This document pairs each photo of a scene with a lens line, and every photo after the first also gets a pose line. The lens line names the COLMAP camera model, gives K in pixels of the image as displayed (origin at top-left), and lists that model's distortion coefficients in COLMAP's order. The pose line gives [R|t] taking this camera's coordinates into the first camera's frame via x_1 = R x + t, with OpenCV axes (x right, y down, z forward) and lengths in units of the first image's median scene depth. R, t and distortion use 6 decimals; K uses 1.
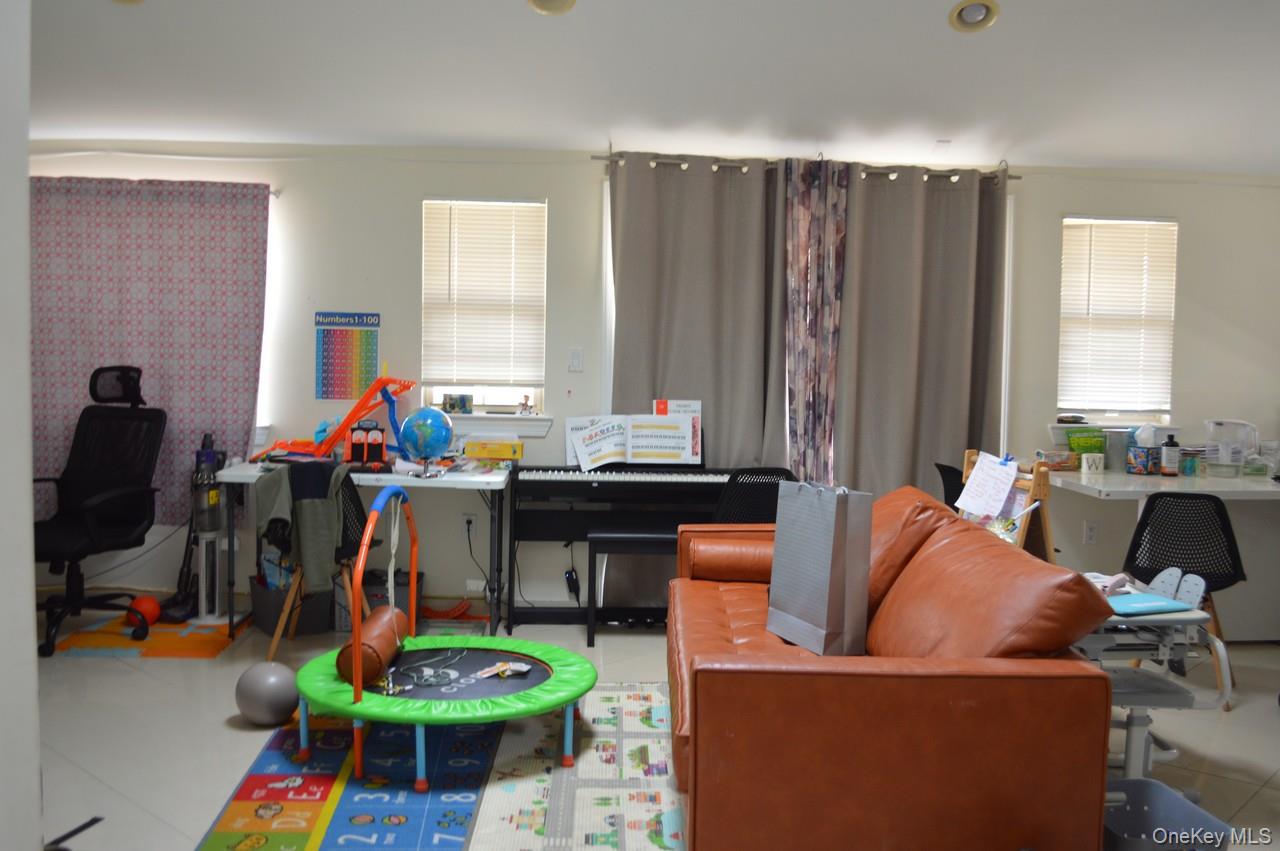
lens RADIAL K [[1227.1, 0, 638.4], [0, 1227.1, 423.9], [0, 0, 1]] dist [-0.020332, 0.000000]
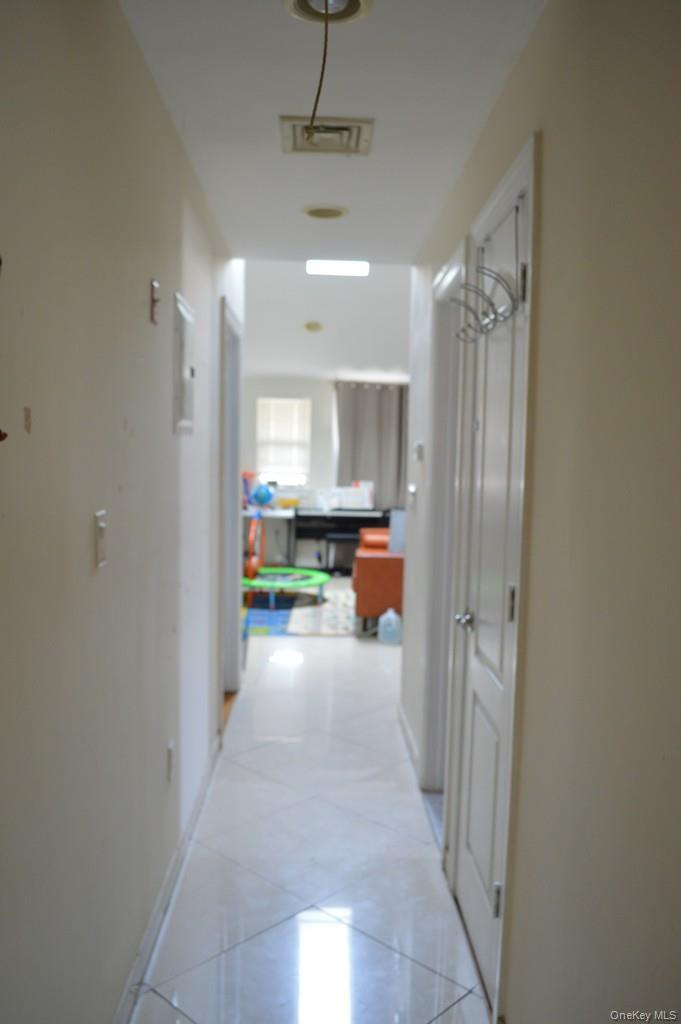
lens RADIAL K [[839.6, 0, 341.2], [0, 839.6, 511.8], [0, 0, 1]] dist [0.003521, 0.001678]
pose [[0.999819, 0.006743, -0.017783, 0.019365], [-0.006029, 0.999187, 0.039852, -0.027107], [0.018037, -0.039737, 0.999047, -0.678435]]
